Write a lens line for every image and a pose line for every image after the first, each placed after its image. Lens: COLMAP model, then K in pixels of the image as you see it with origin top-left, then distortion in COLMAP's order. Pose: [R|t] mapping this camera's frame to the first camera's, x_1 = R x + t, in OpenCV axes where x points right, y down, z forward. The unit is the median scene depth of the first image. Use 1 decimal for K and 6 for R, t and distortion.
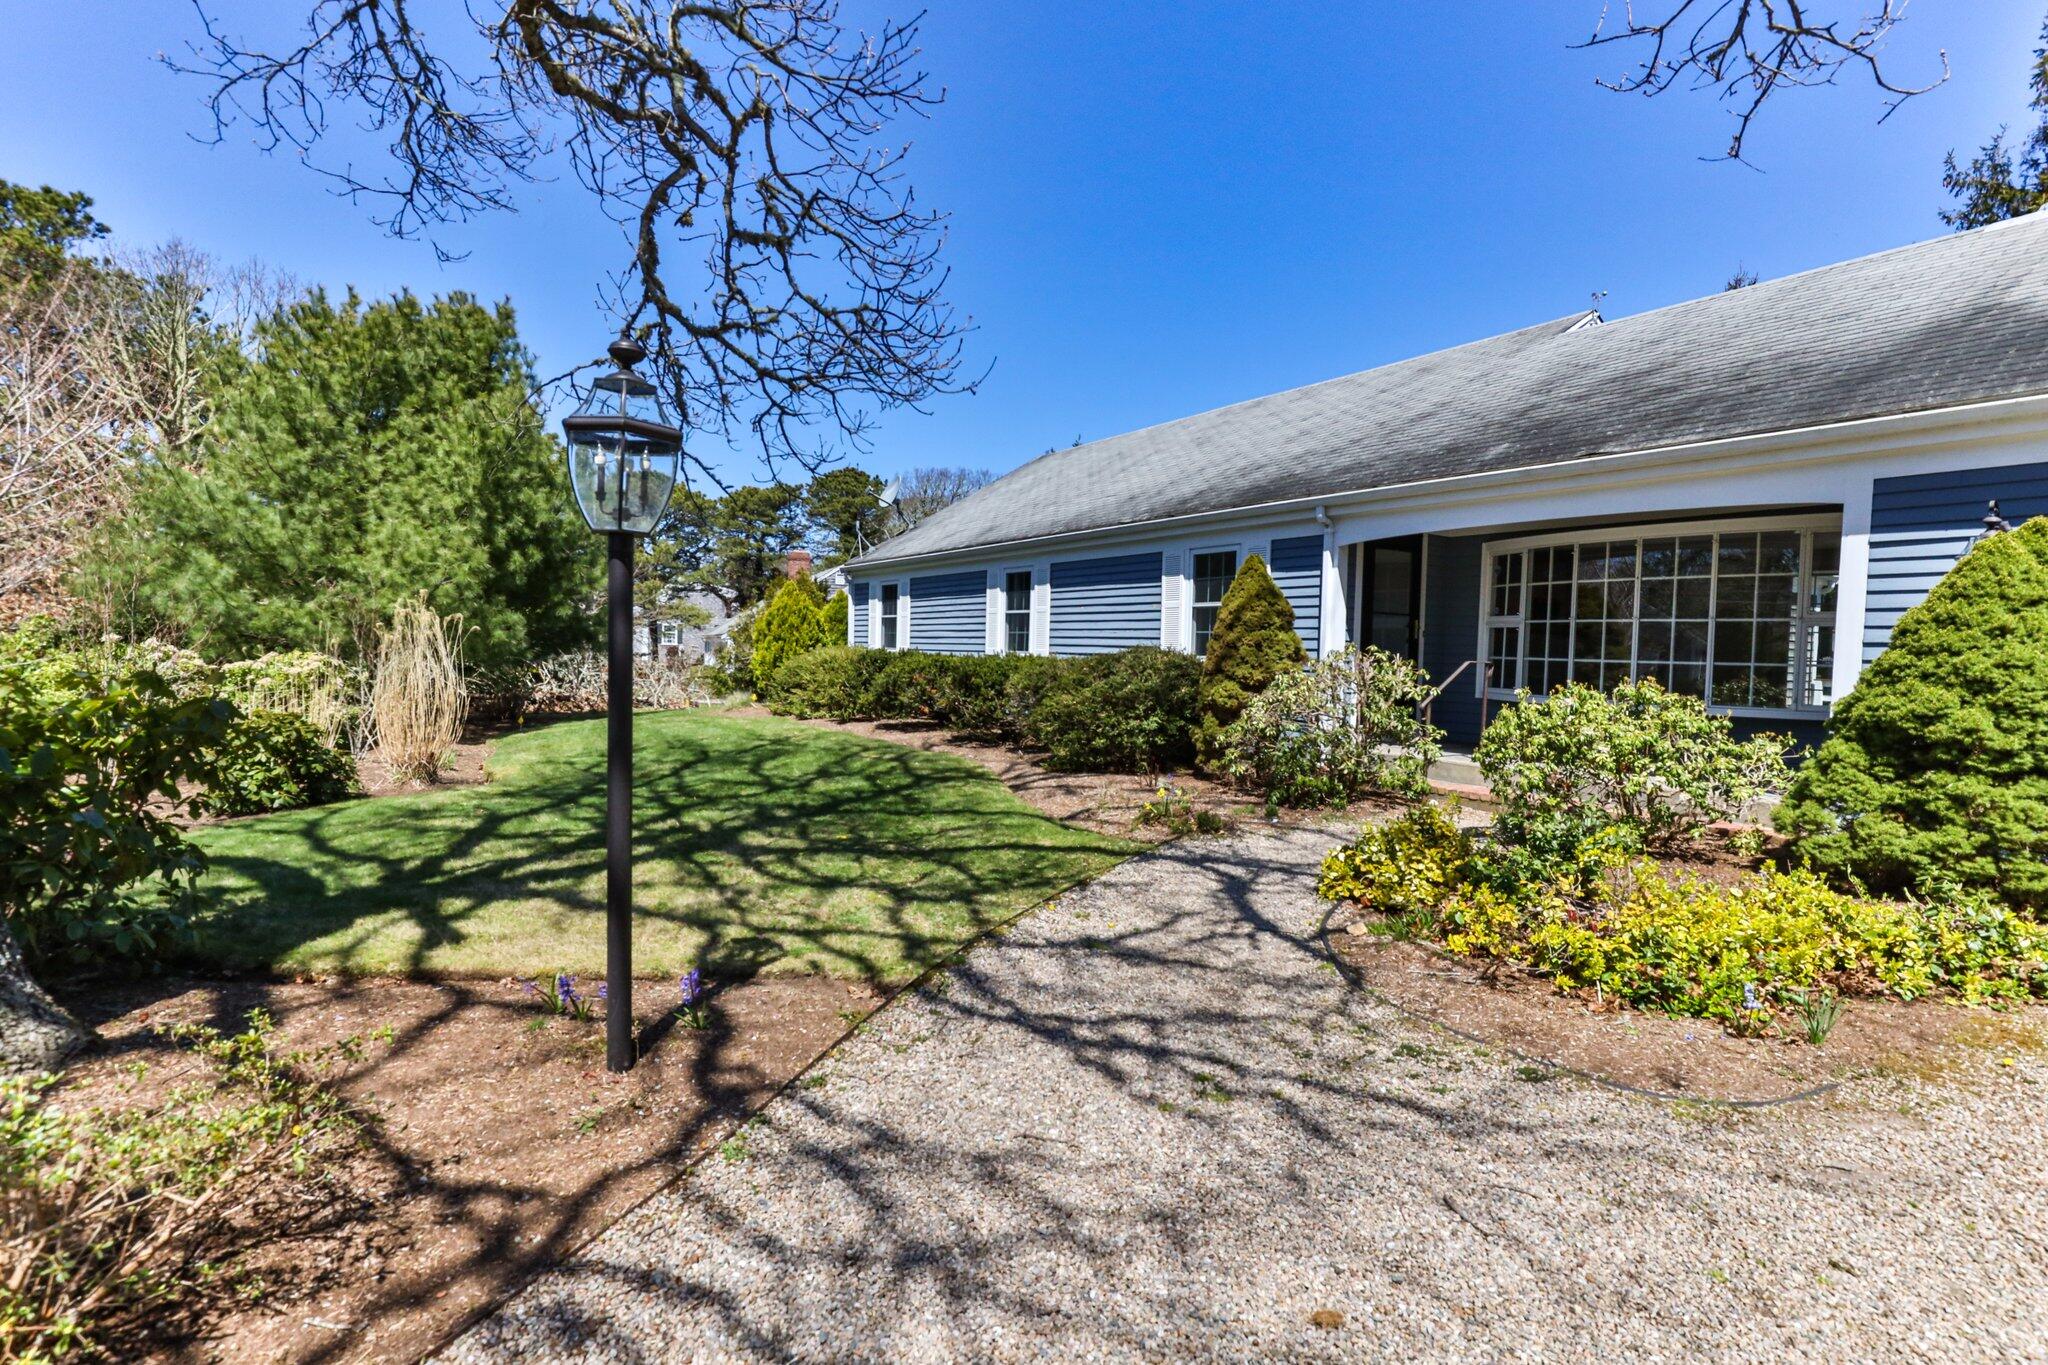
lens RADIAL K [[1013.3, 0, 1017.2], [0, 1013.3, 686.0], [0, 0, 1]] dist [-0.006209, 0.002269]
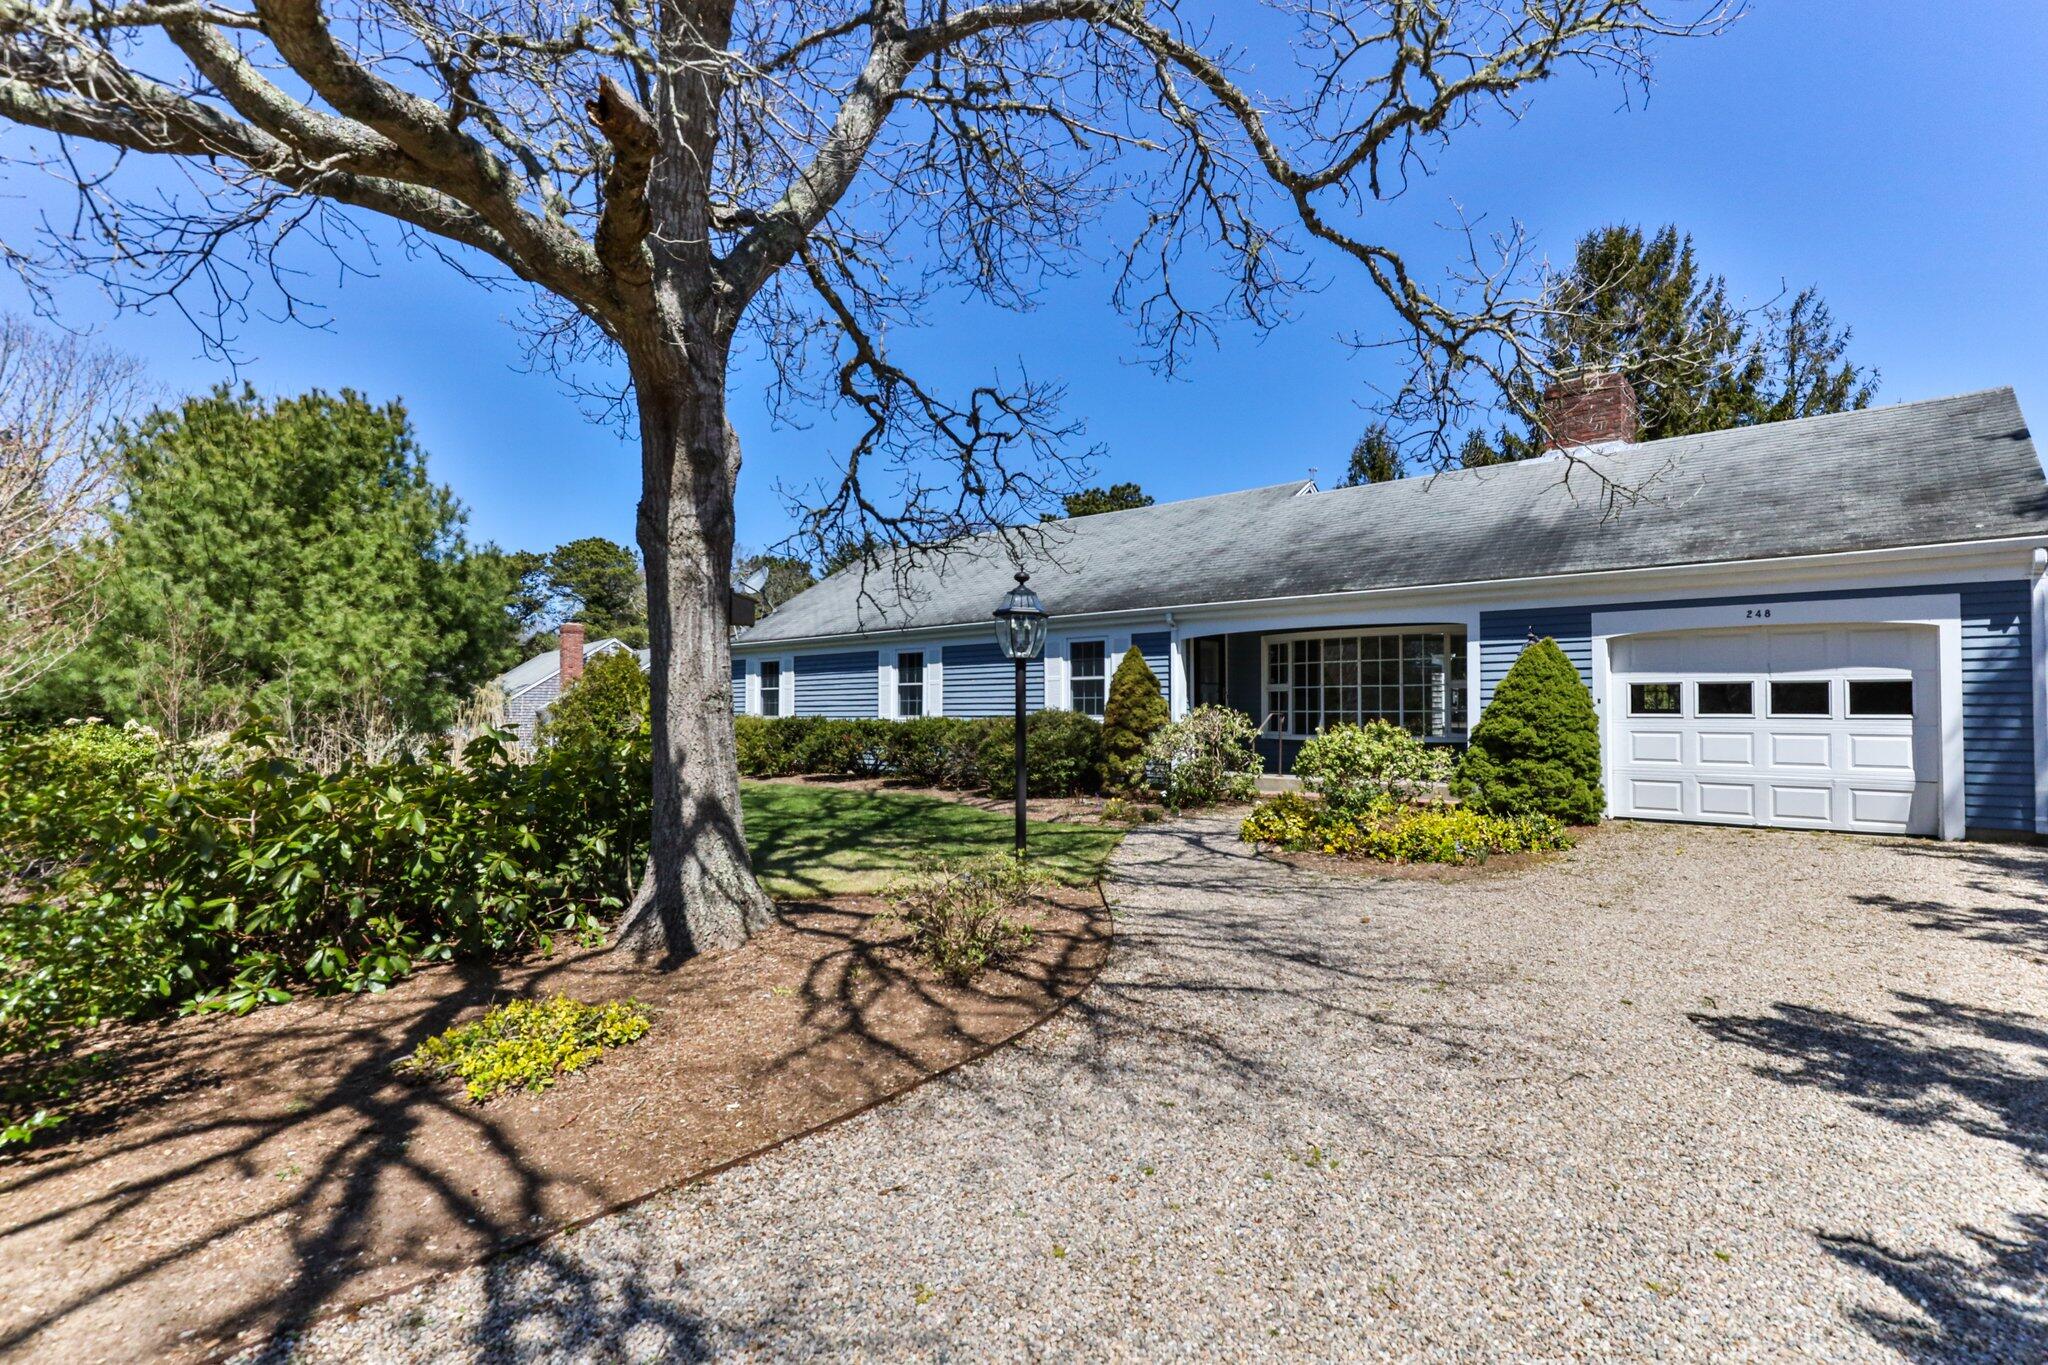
lens RADIAL K [[1013.3, 0, 1028.0], [0, 1013.3, 691.2], [0, 0, 1]] dist [-0.006209, 0.002269]
pose [[0.956768, -0.016026, 0.290411, -0.353091], [0.033298, 0.997951, -0.054632, 0.013819], [-0.288940, 0.061941, 0.955341, -0.382749]]
